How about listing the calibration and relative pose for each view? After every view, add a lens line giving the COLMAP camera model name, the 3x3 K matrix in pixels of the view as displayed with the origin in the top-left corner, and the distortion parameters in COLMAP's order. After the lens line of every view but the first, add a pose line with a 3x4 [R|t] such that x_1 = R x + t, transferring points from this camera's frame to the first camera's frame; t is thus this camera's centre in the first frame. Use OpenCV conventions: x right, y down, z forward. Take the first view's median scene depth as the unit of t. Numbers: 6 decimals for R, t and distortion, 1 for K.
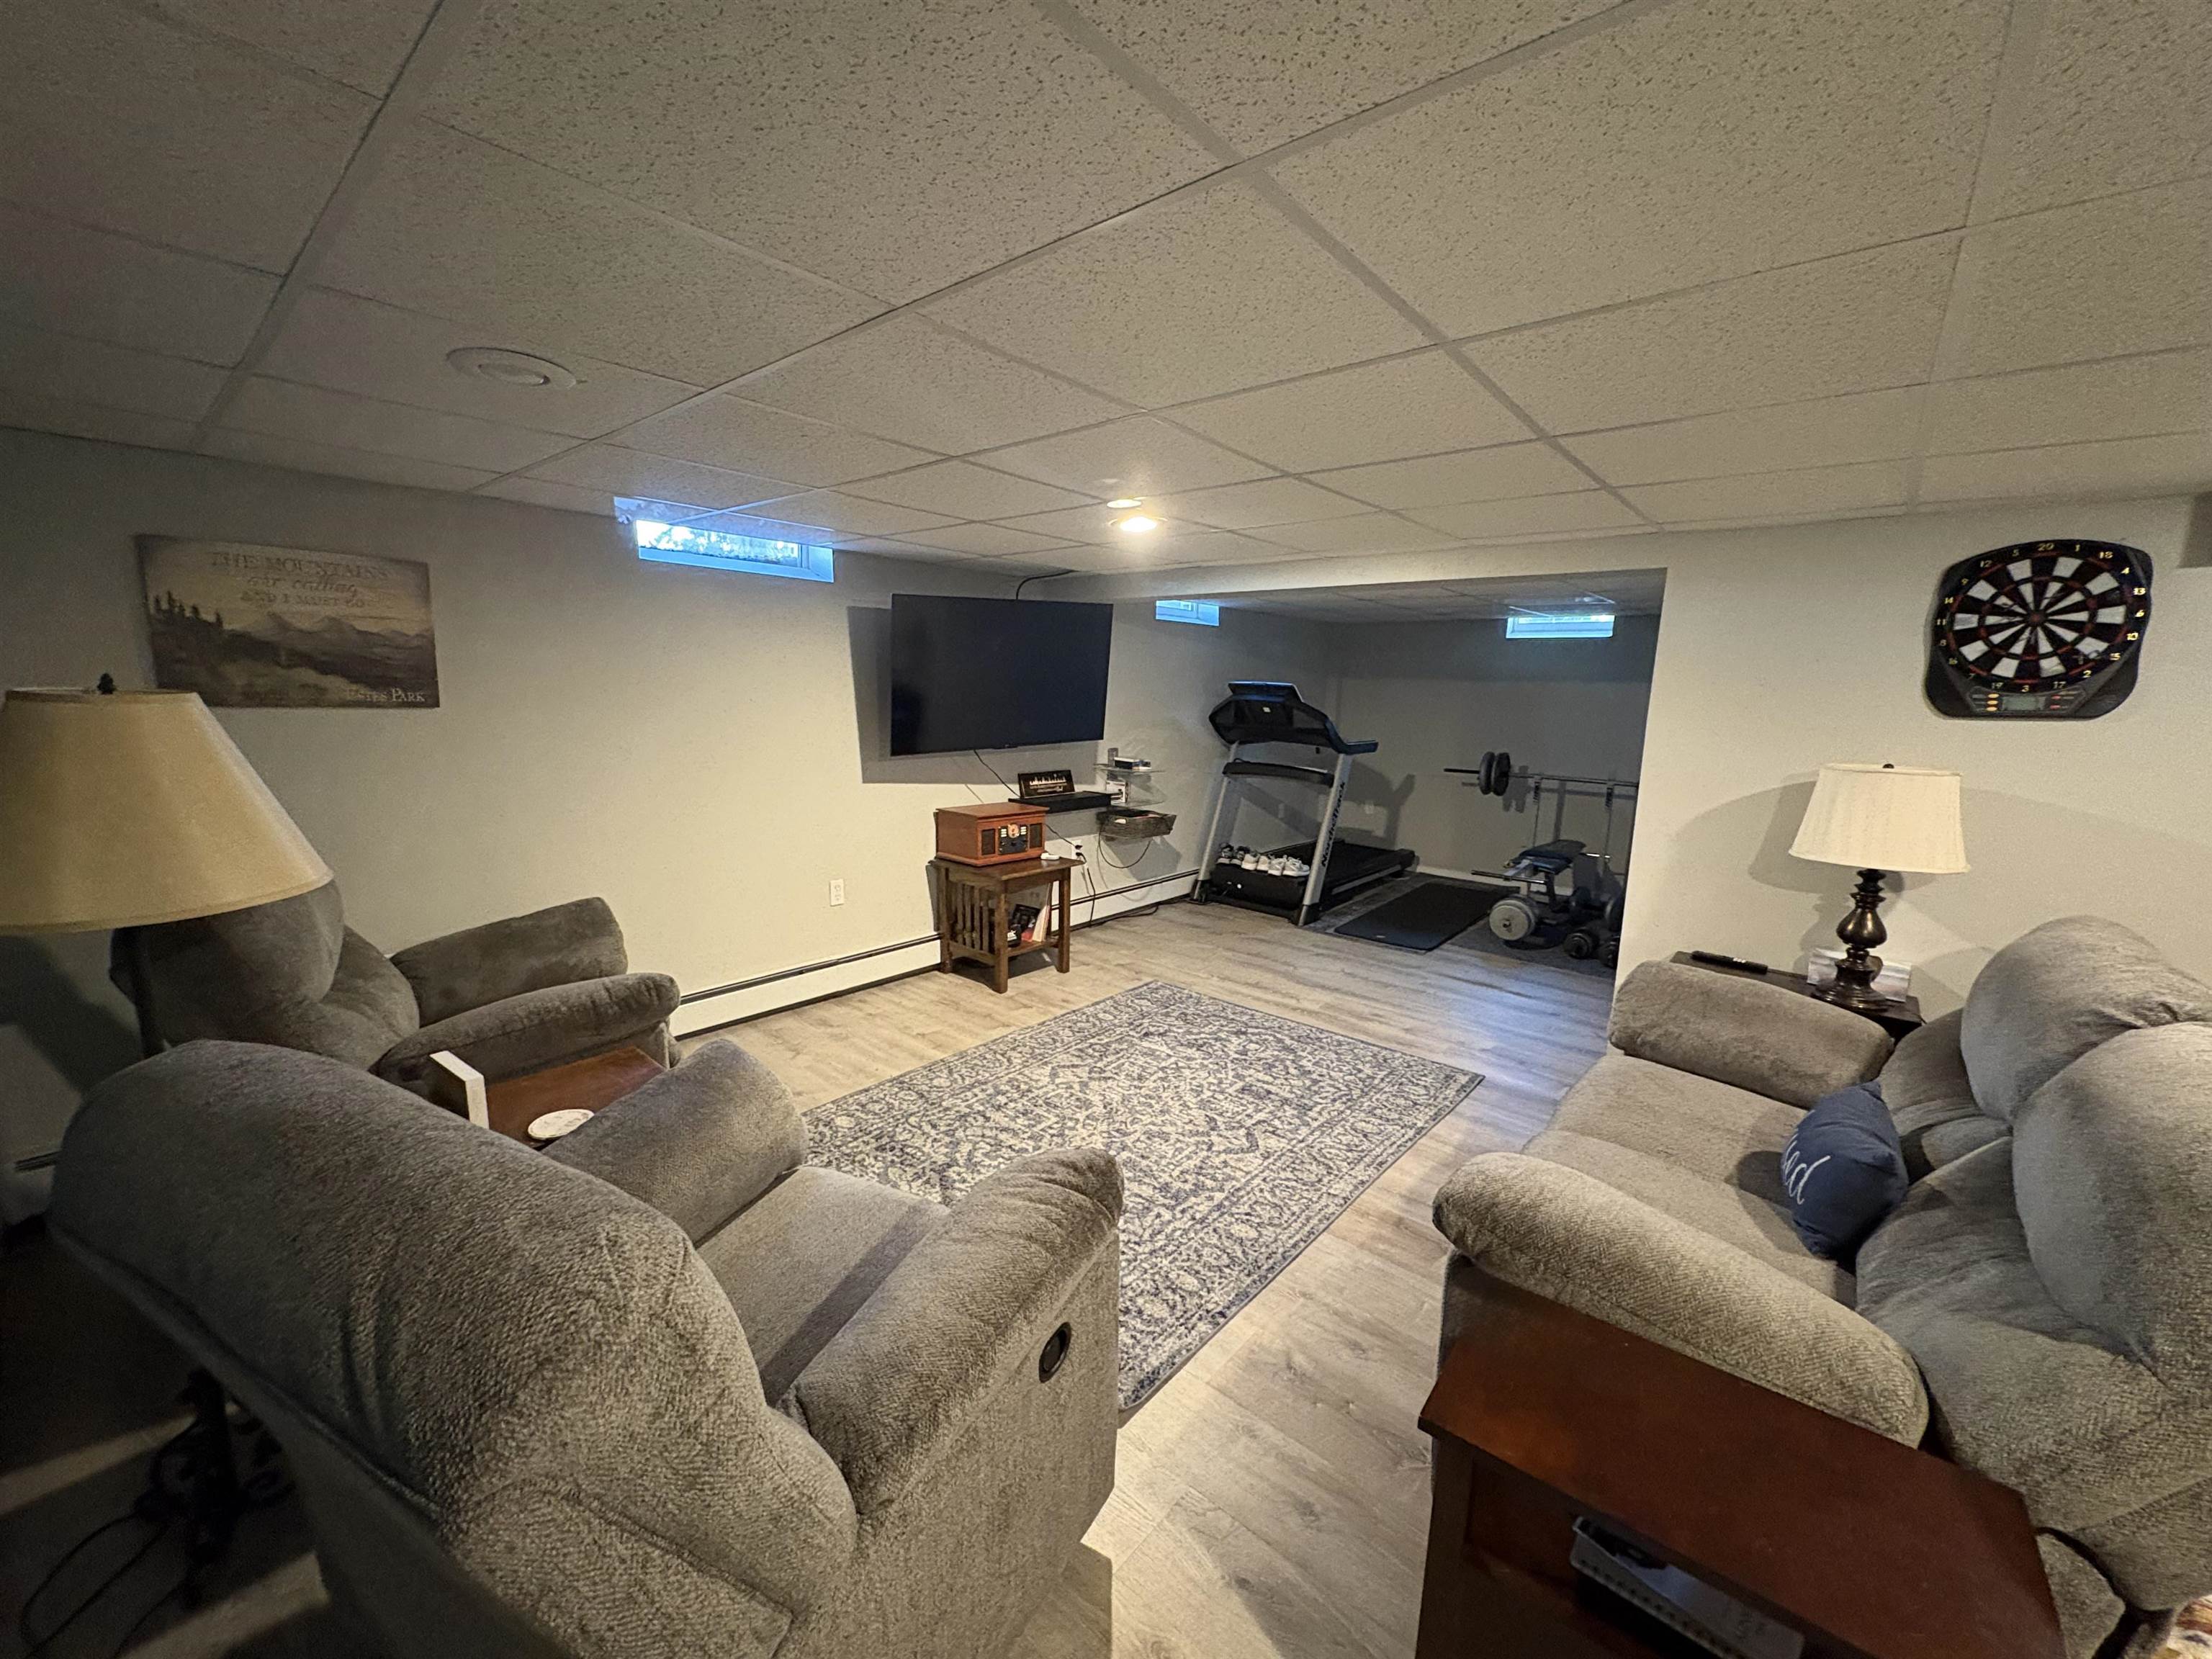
lens RADIAL K [[874.7, 0, 1109.5], [0, 874.7, 831.9], [0, 0, 1]] dist [0.001152, 0.000065]
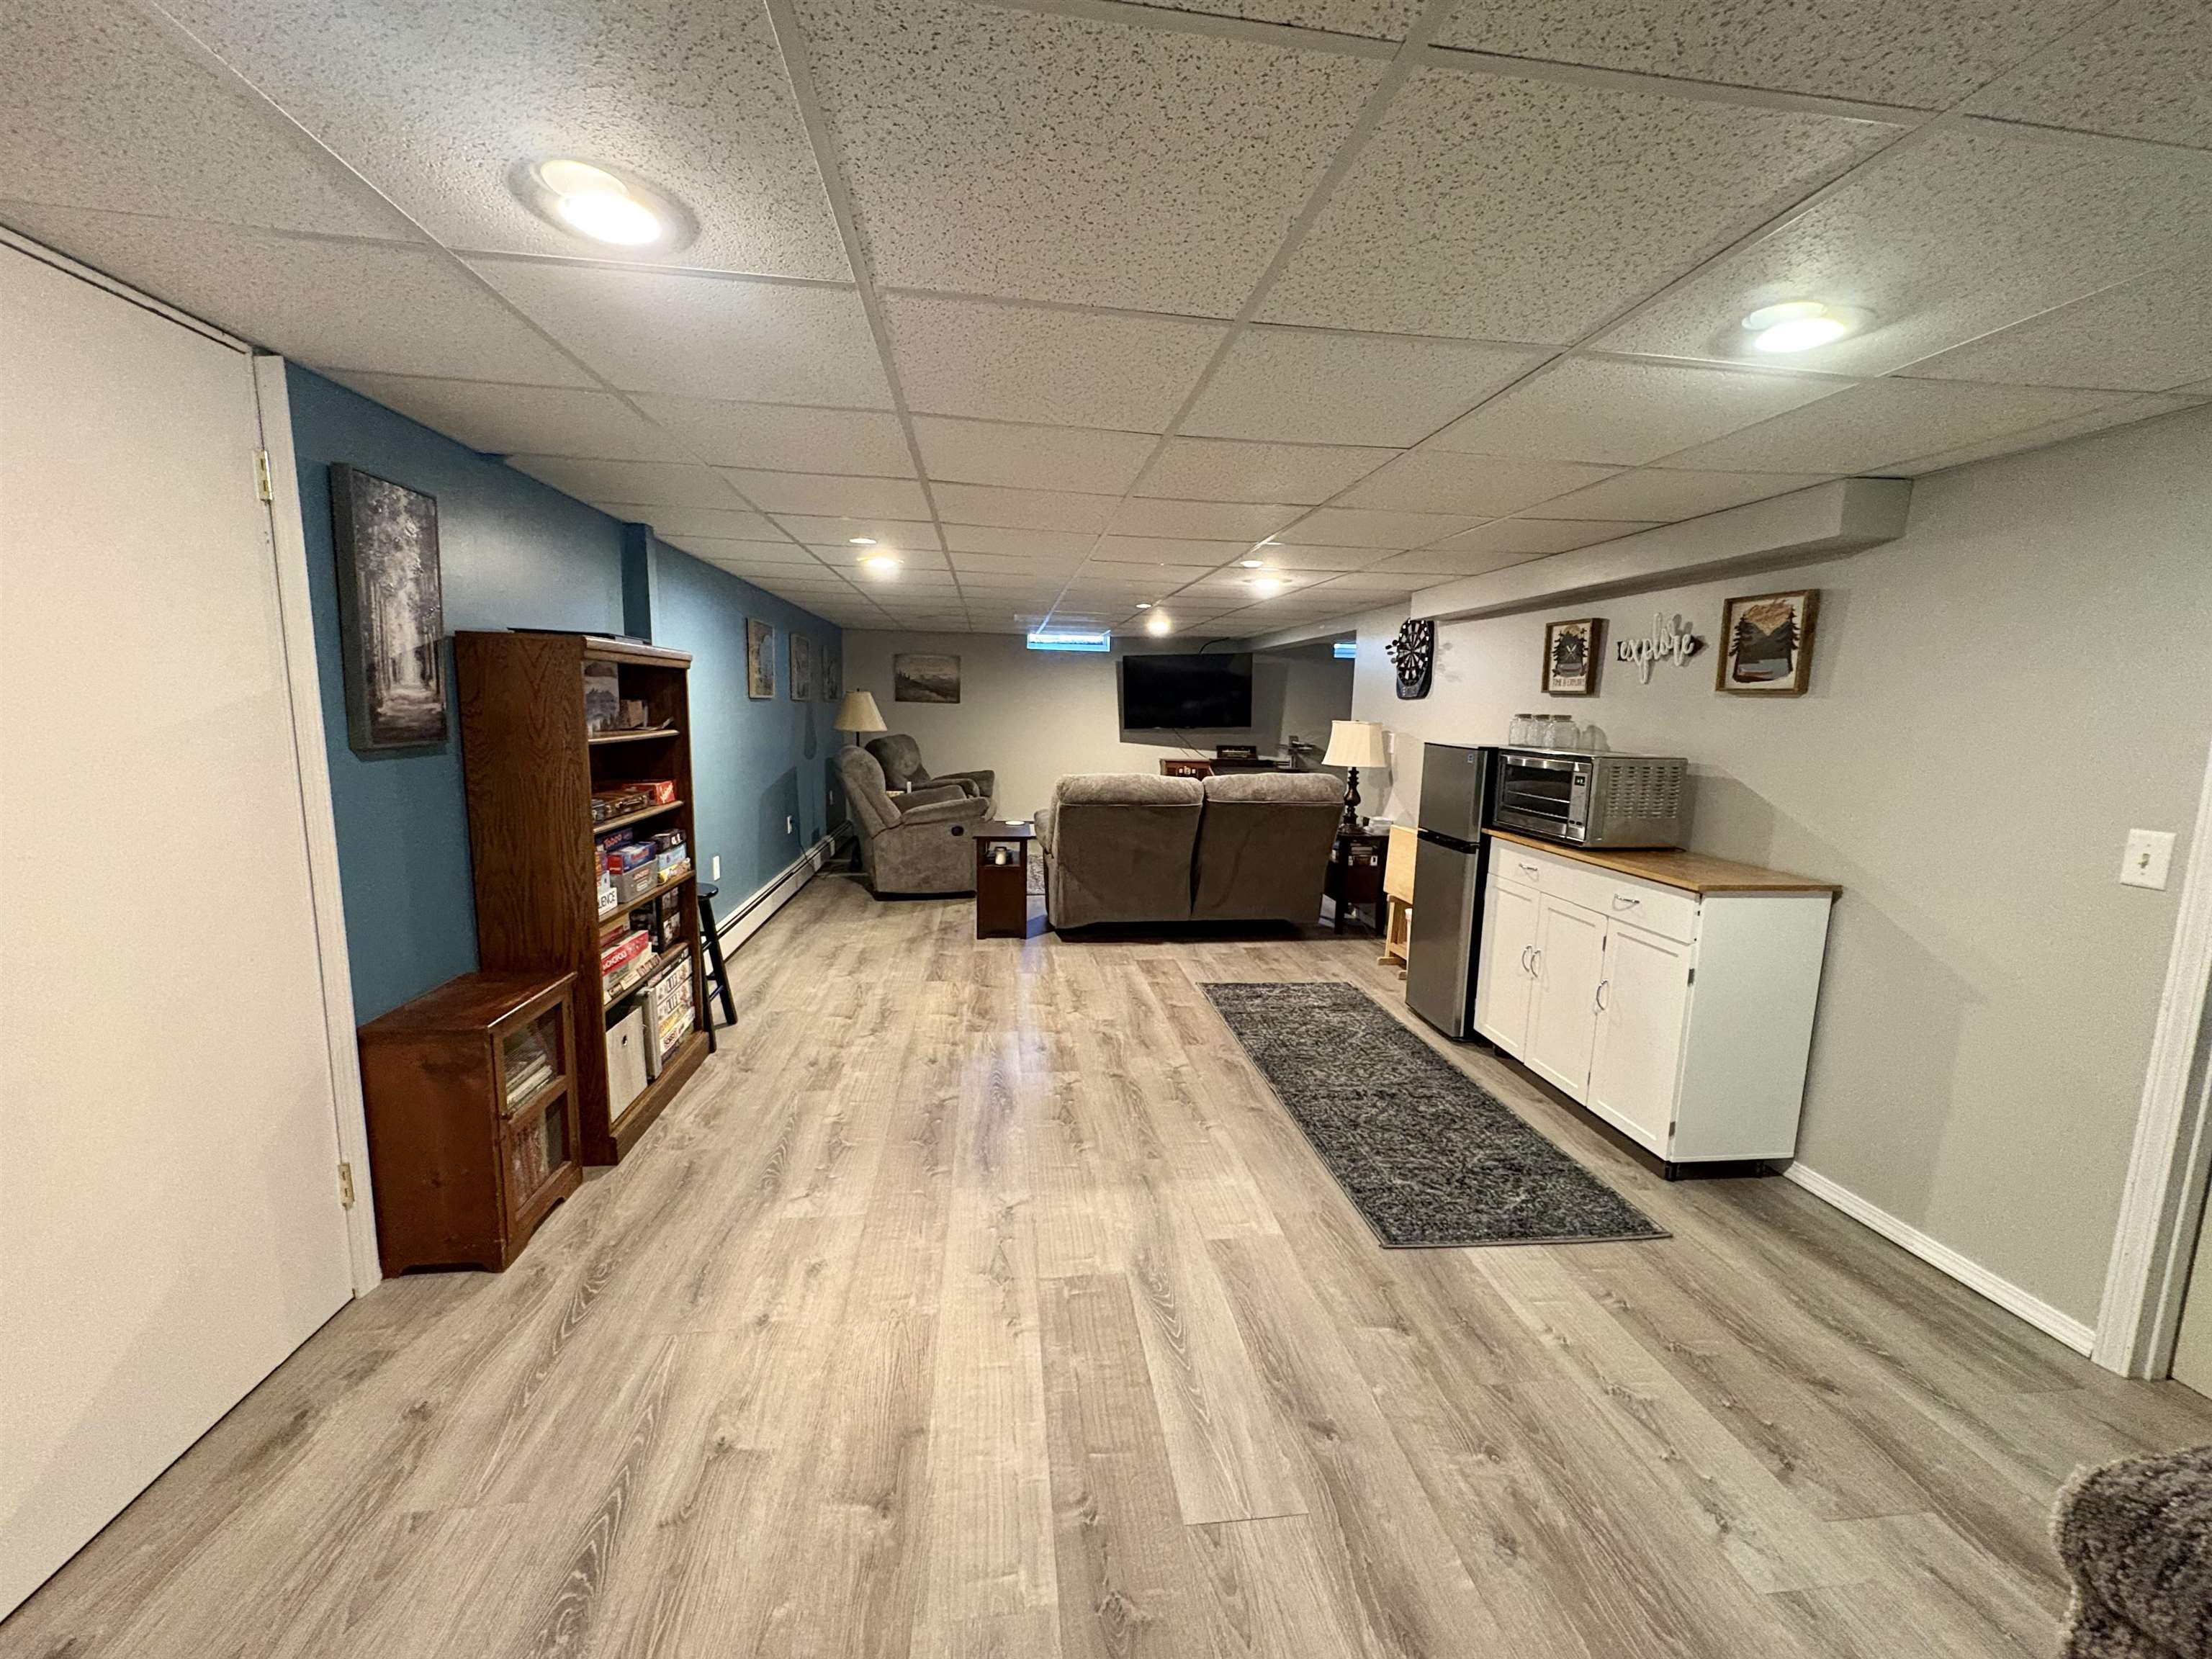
lens RADIAL K [[874.7, 0, 1103.9], [0, 874.7, 826.0], [0, 0, 1]] dist [0.001152, 0.000065]
pose [[0.733776, 0.087105, -0.673784, 1.235446], [-0.116046, 0.993242, 0.002025, 0.158620], [0.669407, 0.076704, 0.738925, -0.638522]]
